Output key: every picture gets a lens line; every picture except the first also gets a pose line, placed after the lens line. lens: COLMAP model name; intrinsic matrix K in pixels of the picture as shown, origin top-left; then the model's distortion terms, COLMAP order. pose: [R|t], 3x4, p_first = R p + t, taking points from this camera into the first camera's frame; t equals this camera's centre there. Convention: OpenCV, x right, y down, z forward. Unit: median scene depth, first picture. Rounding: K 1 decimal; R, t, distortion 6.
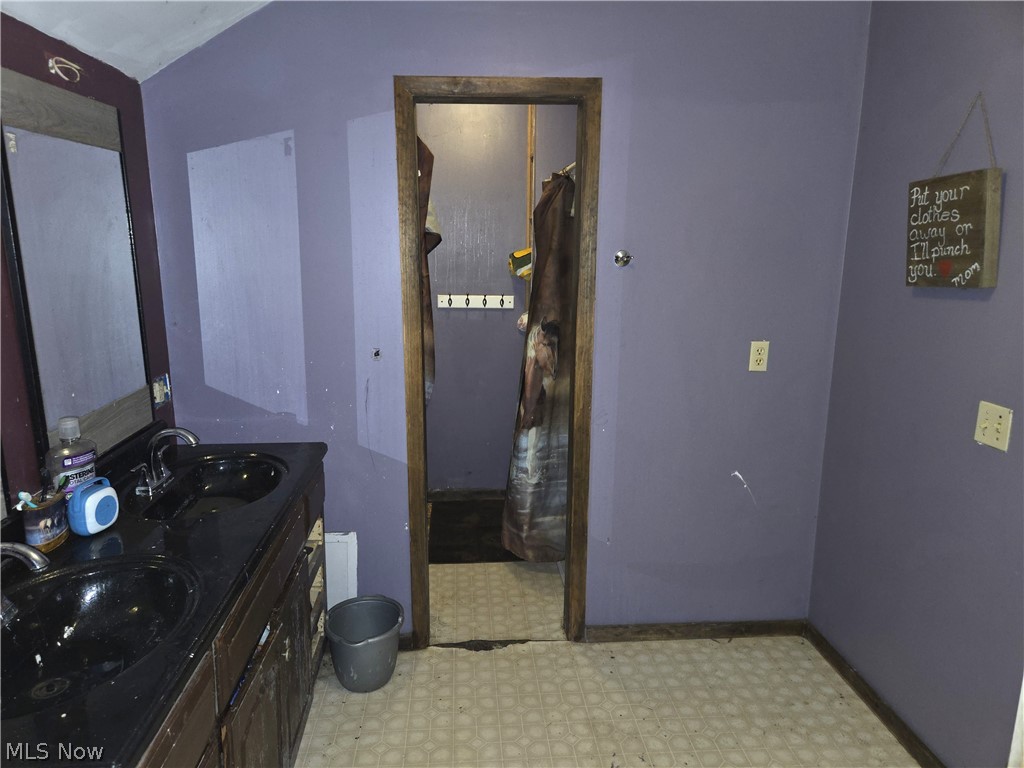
lens RADIAL K [[656.4, 0, 512.0], [0, 656.4, 384.0], [0, 0, 1]] dist [0.016214, -0.003924]
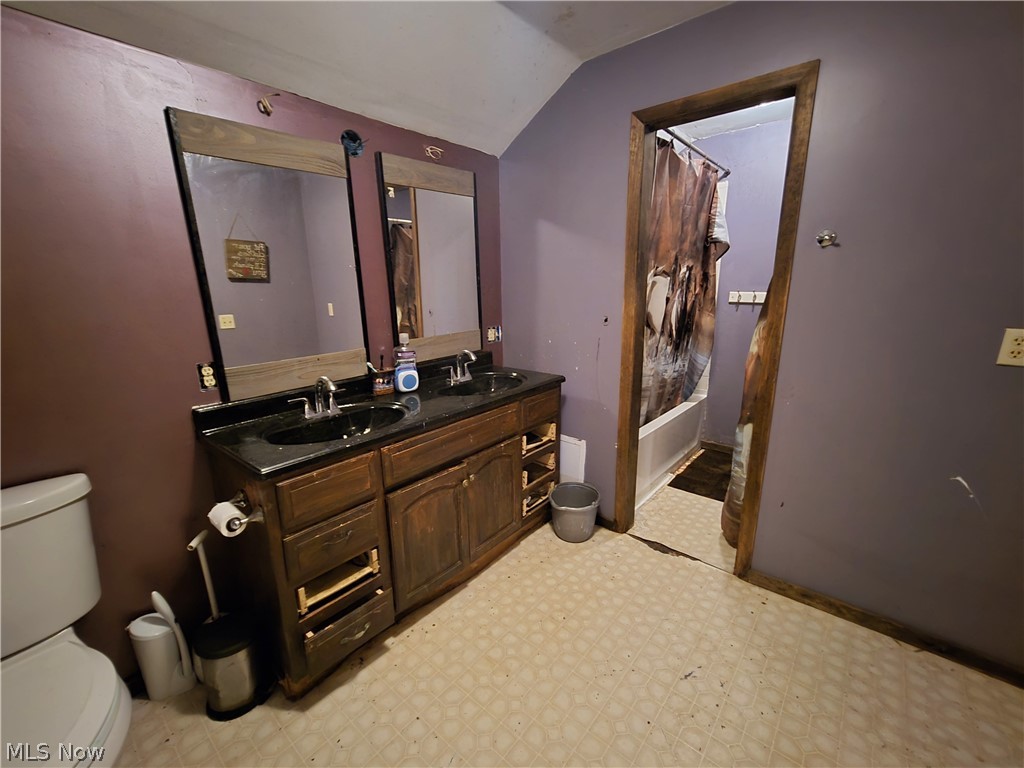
lens RADIAL K [[422.9, 0, 512.0], [0, 422.9, 384.0], [0, 0, 1]] dist [0.001508, 0.000092]
pose [[0.731762, 0.150294, -0.664783, 0.277977], [-0.118704, 0.988580, 0.092834, 0.030146], [0.671144, 0.010981, 0.741246, 0.179734]]
